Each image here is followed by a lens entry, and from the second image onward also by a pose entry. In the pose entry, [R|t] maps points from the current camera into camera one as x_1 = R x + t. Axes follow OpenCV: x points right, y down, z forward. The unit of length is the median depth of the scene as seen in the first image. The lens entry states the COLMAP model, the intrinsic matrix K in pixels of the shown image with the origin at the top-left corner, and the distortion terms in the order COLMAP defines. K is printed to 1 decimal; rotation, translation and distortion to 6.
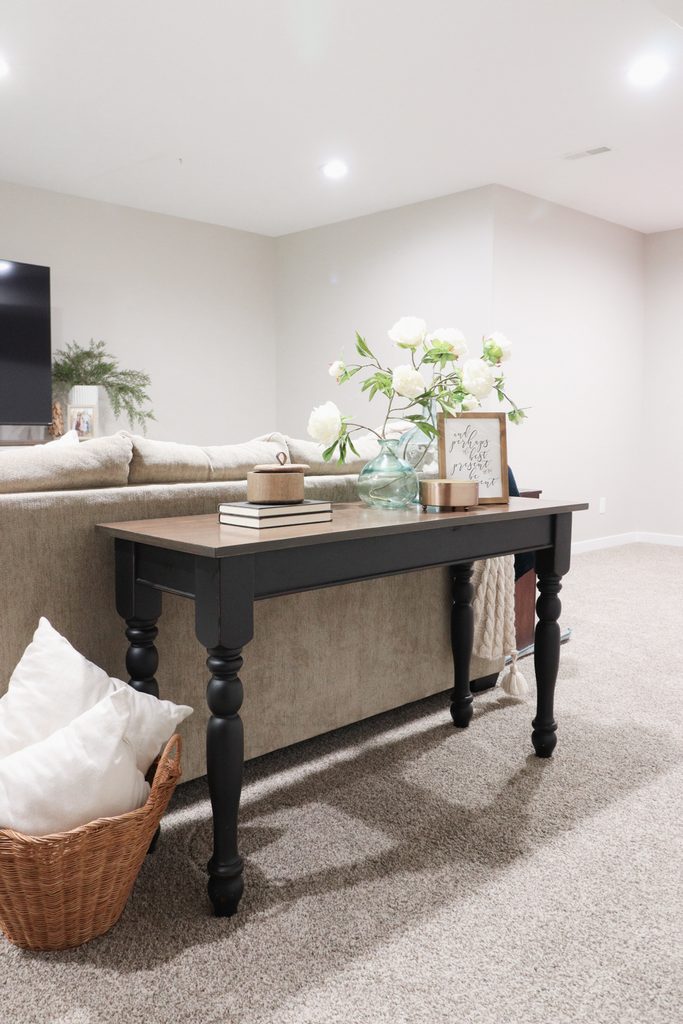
lens RADIAL K [[804.7, 0, 341.5], [0, 804.7, 512.0], [0, 0, 1]] dist [0.006080, -0.001083]
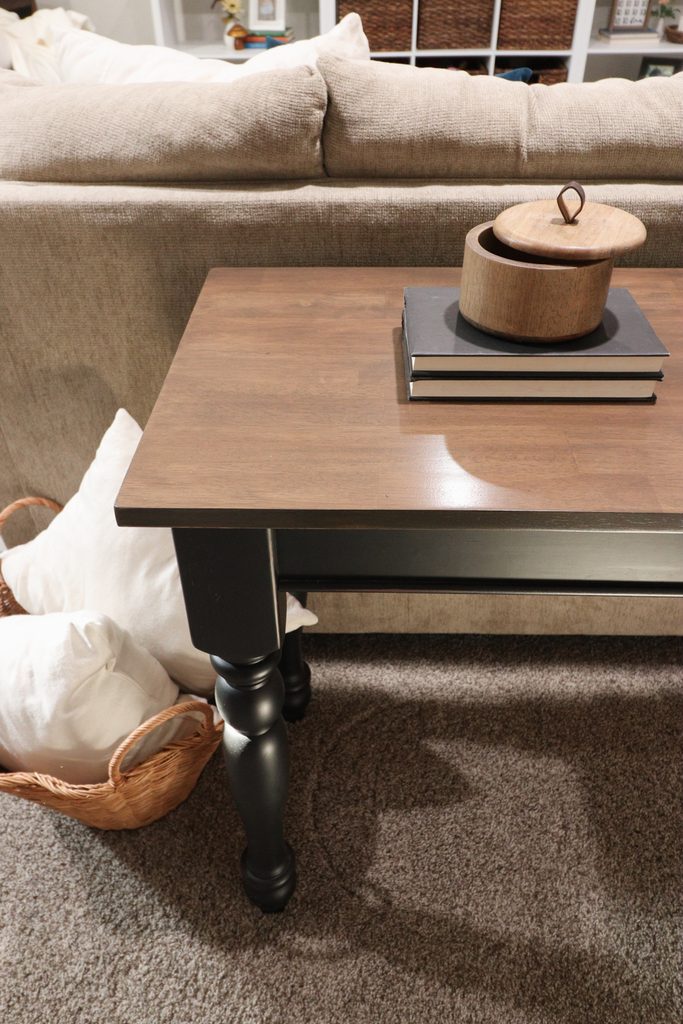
lens RADIAL K [[804.7, 0, 341.5], [0, 804.7, 512.0], [0, 0, 1]] dist [0.006080, -0.001083]
pose [[0.697138, 0.445534, -0.561692, 0.121086], [-0.064338, 0.819178, 0.569920, -0.152591], [0.714045, -0.361175, 0.599744, 0.637545]]
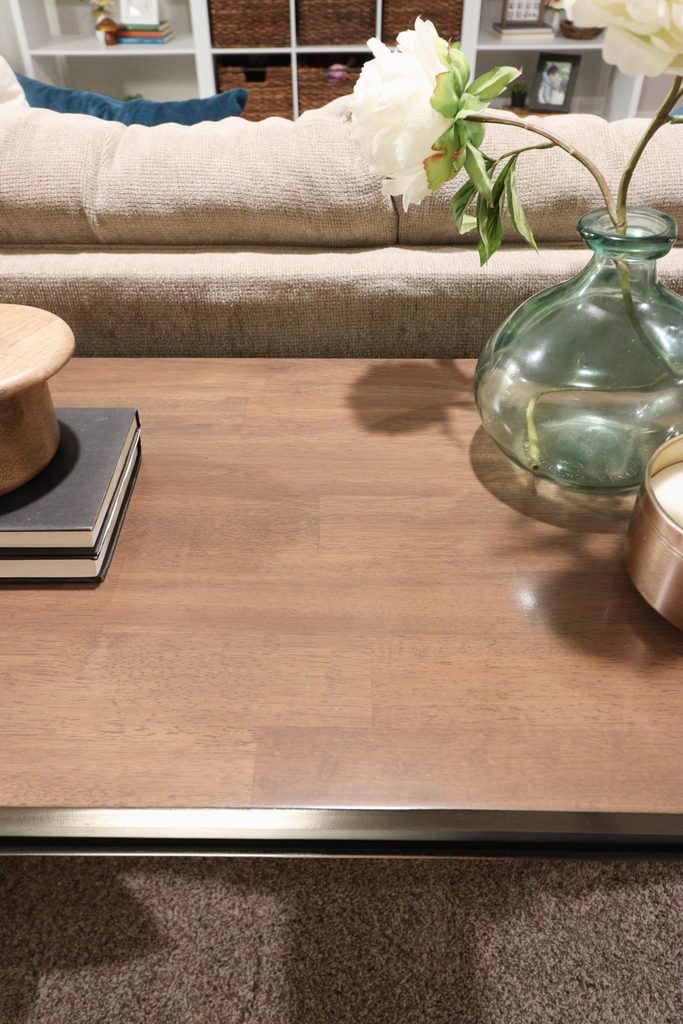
lens RADIAL K [[804.7, 0, 341.5], [0, 804.7, 512.0], [0, 0, 1]] dist [0.006080, -0.001083]
pose [[0.716757, 0.443693, -0.537955, 0.189498], [-0.067571, 0.812019, 0.579706, -0.178277], [0.694042, -0.379158, 0.612001, 0.884906]]
